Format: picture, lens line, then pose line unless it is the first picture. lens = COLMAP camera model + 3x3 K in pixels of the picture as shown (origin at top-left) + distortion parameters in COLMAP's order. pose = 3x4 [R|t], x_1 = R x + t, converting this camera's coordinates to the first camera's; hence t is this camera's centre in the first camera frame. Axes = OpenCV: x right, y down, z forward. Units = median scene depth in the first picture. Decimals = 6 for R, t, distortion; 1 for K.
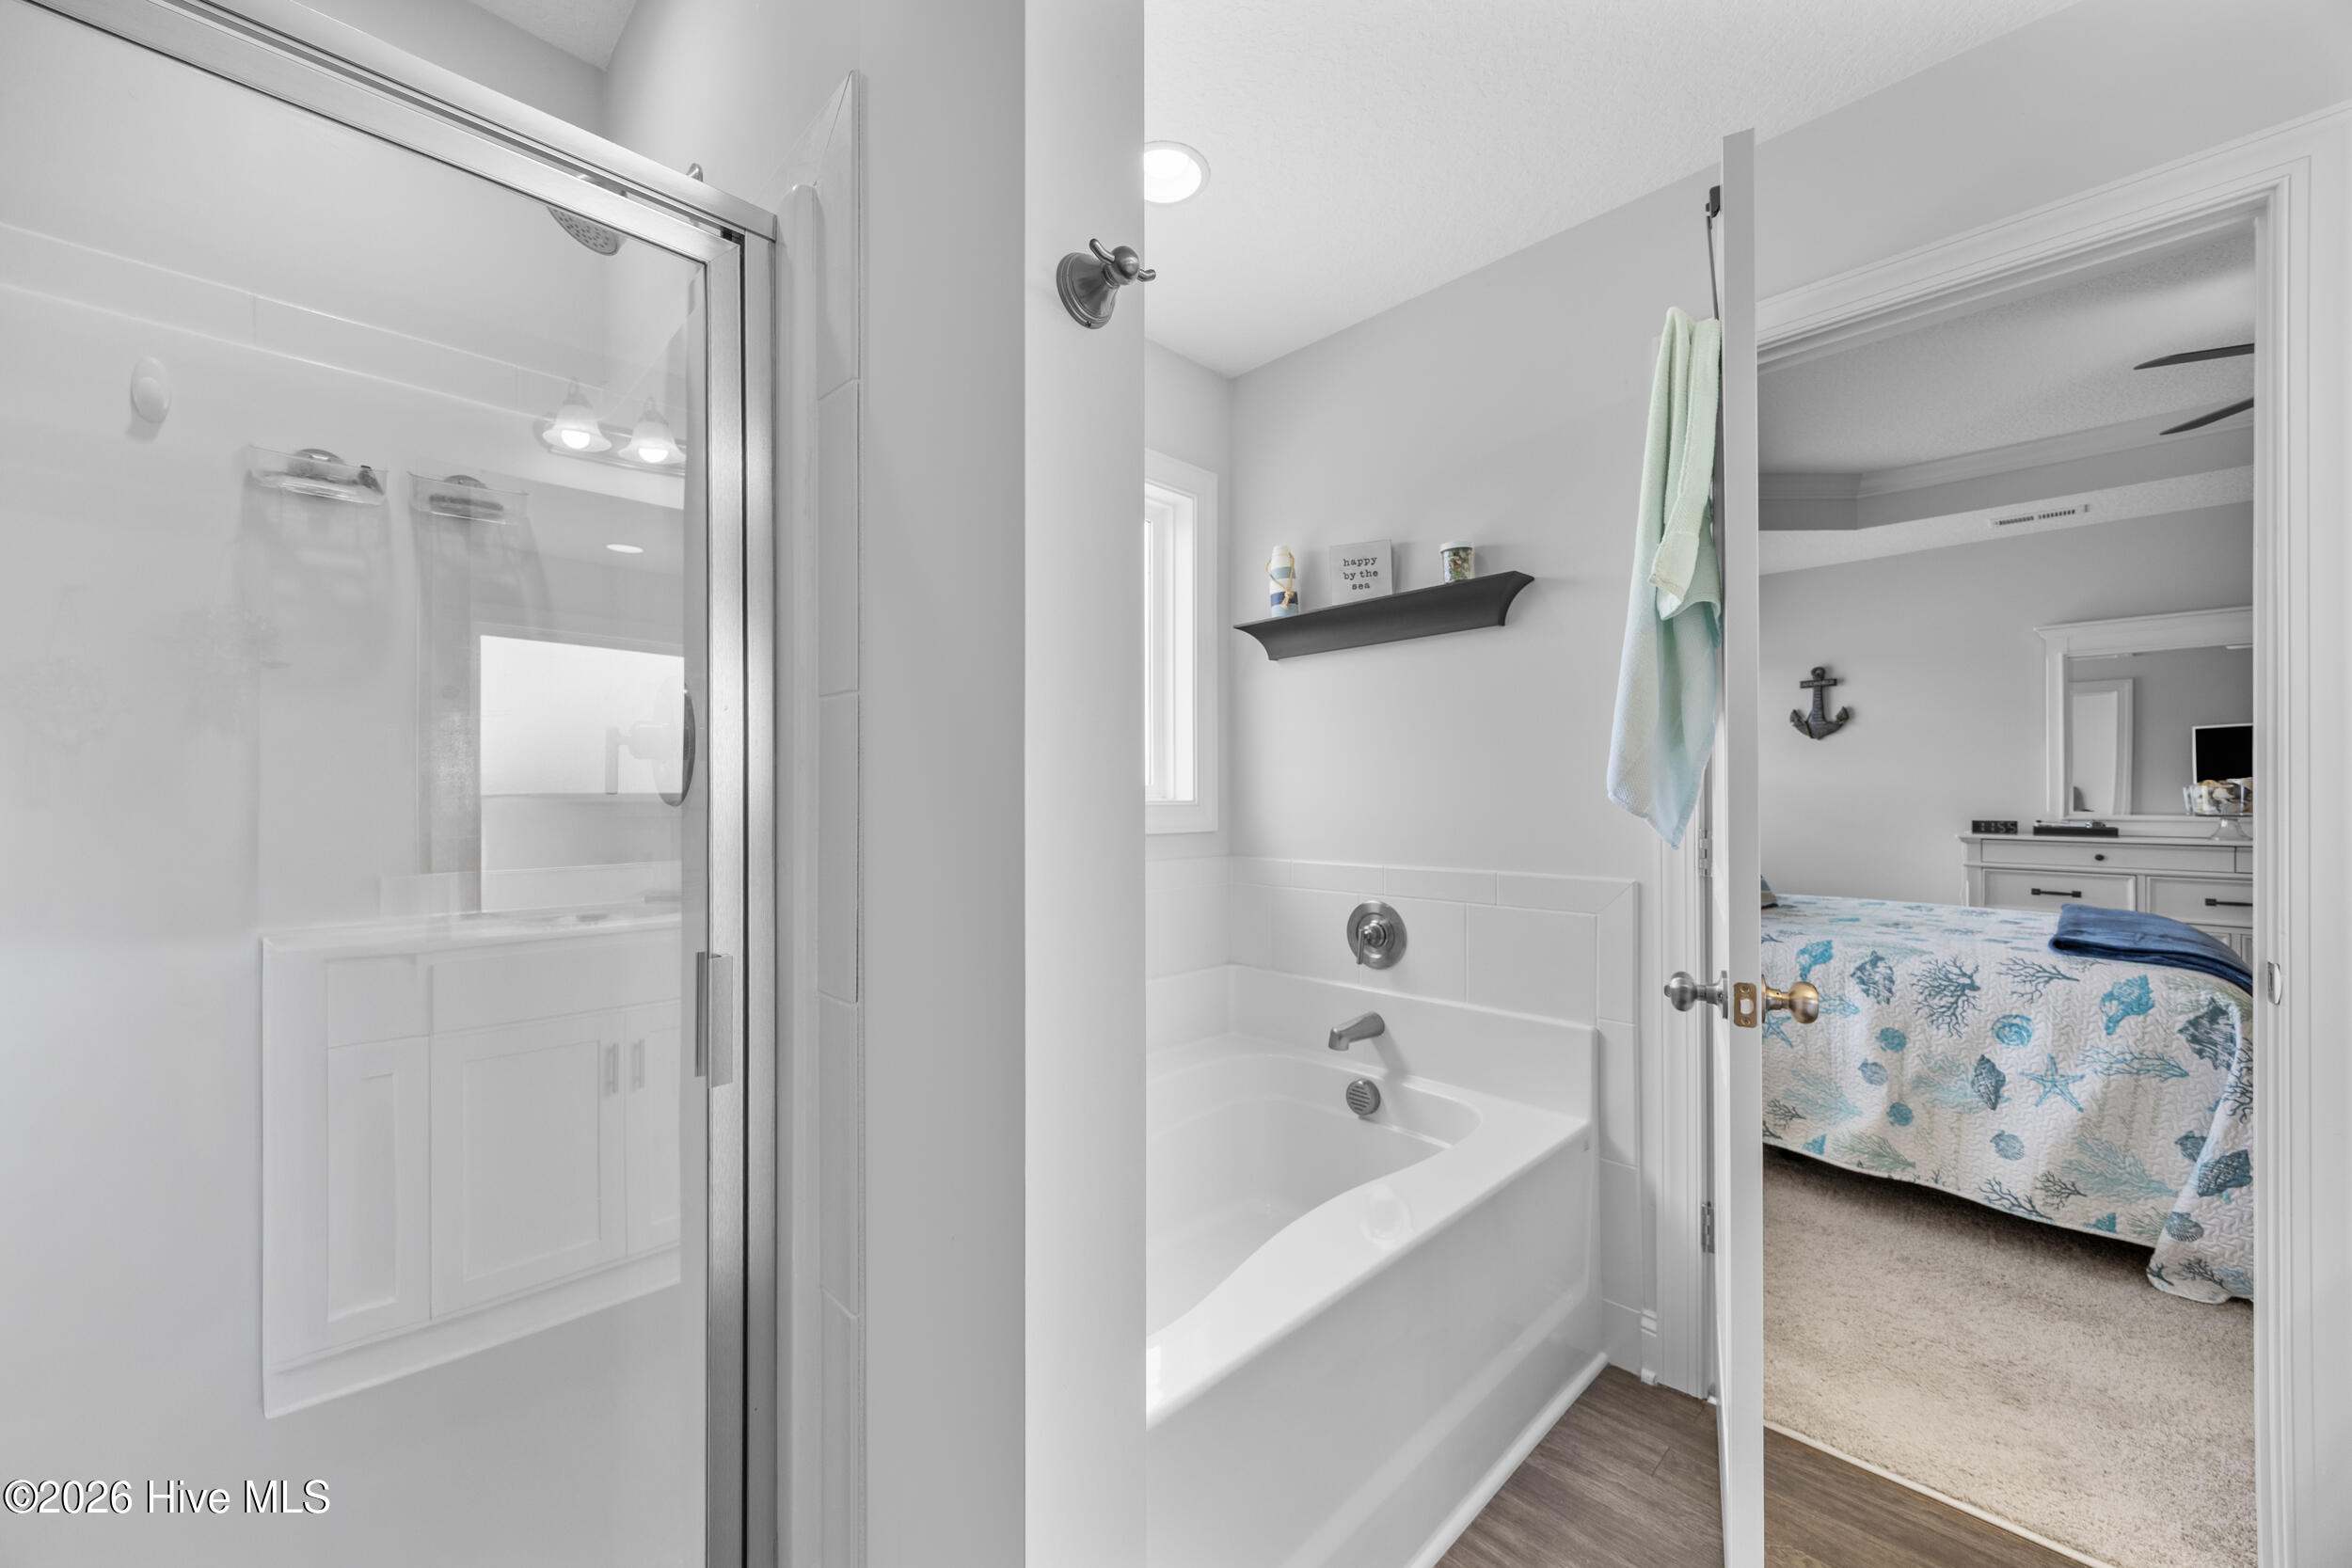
lens RADIAL K [[904.7, 0, 1170.4], [0, 904.7, 792.8], [0, 0, 1]] dist [-0.003418, -0.000183]
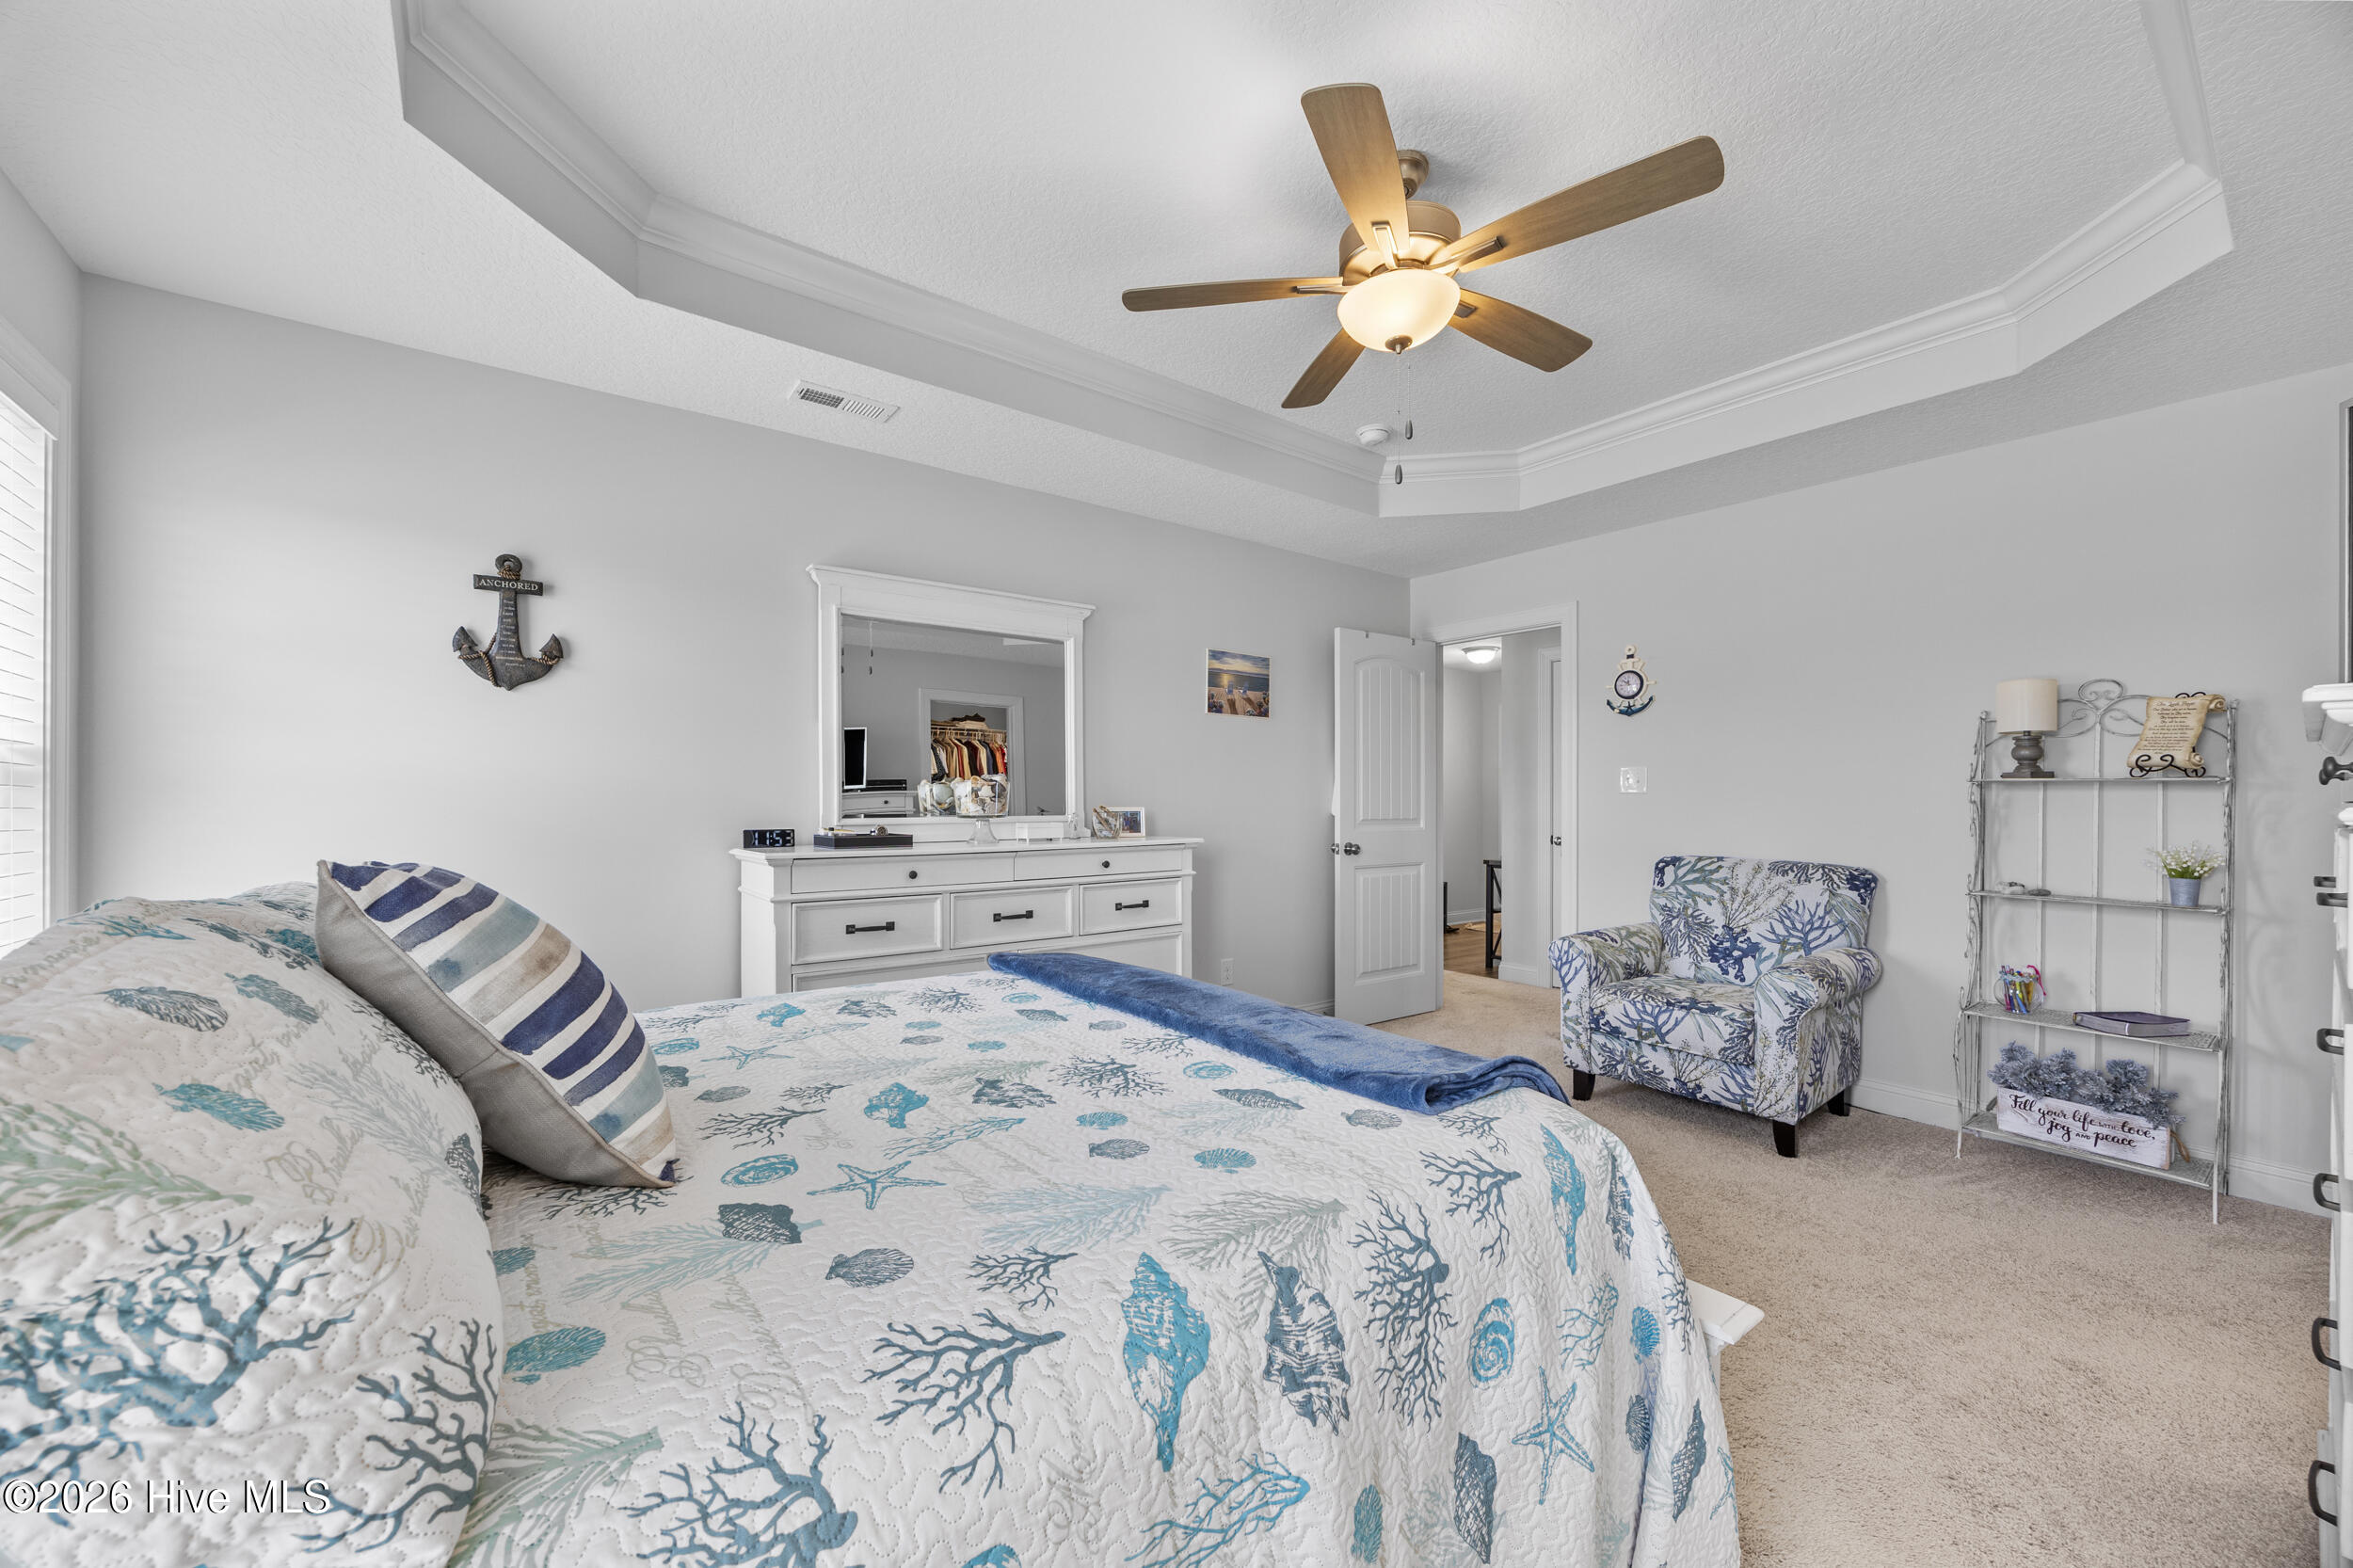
lens RADIAL K [[905.1, 0, 1172.7], [0, 905.1, 798.1], [0, 0, 1]] dist [-0.003418, -0.000183]
pose [[0.143061, -0.000188, 0.989714, 0.272208], [-0.006253, 0.999980, 0.001094, 0.004080], [-0.989694, -0.006345, 0.143057, 0.603957]]
